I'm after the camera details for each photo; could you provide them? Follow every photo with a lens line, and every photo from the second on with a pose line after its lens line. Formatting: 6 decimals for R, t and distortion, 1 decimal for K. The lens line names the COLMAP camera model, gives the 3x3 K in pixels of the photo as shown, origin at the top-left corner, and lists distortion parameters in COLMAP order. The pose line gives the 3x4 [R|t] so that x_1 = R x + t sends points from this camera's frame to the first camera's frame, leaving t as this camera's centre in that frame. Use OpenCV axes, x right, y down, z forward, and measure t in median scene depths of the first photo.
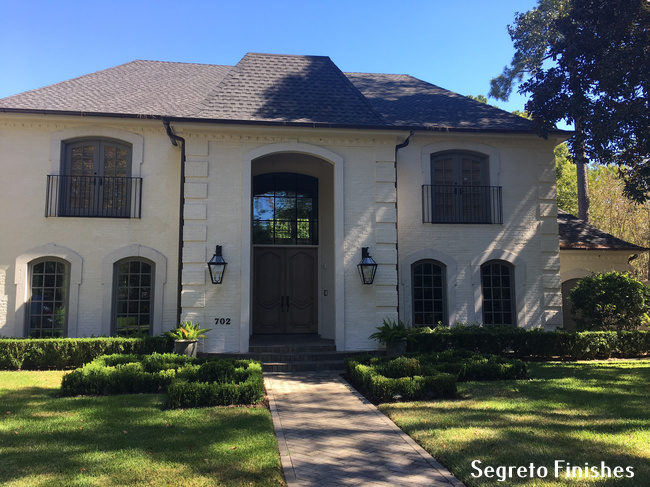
lens RADIAL K [[551.4, 0, 331.2], [0, 551.4, 239.3], [0, 0, 1]] dist [0.067230, -0.055370]
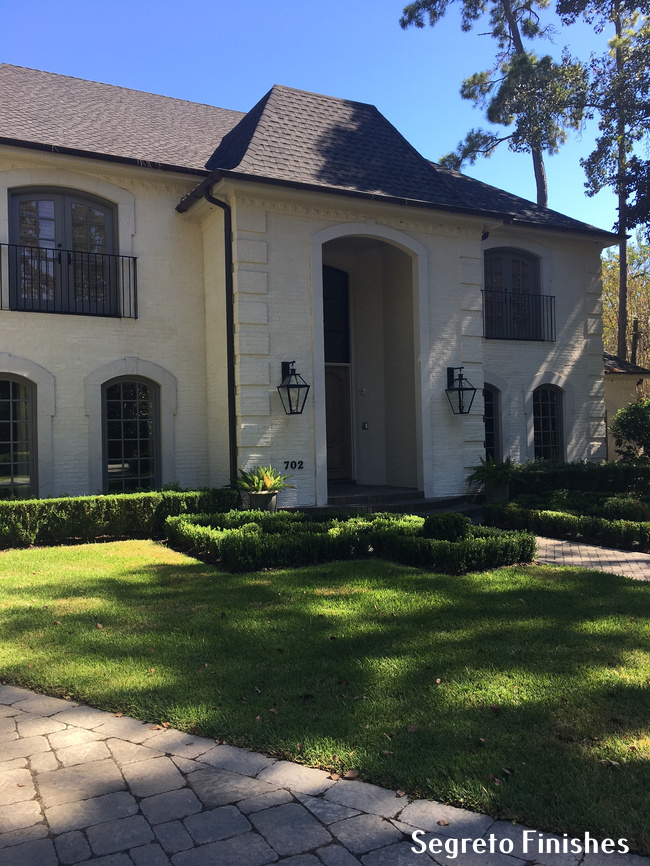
lens RADIAL K [[734.7, 0, 321.0], [0, 734.7, 428.3], [0, 0, 1]] dist [0.067230, -0.055370]
pose [[0.937052, -0.013486, 0.348929, -0.447852], [-0.019529, 0.995666, 0.090928, 0.009098], [-0.348643, -0.092018, 0.932728, 0.072720]]
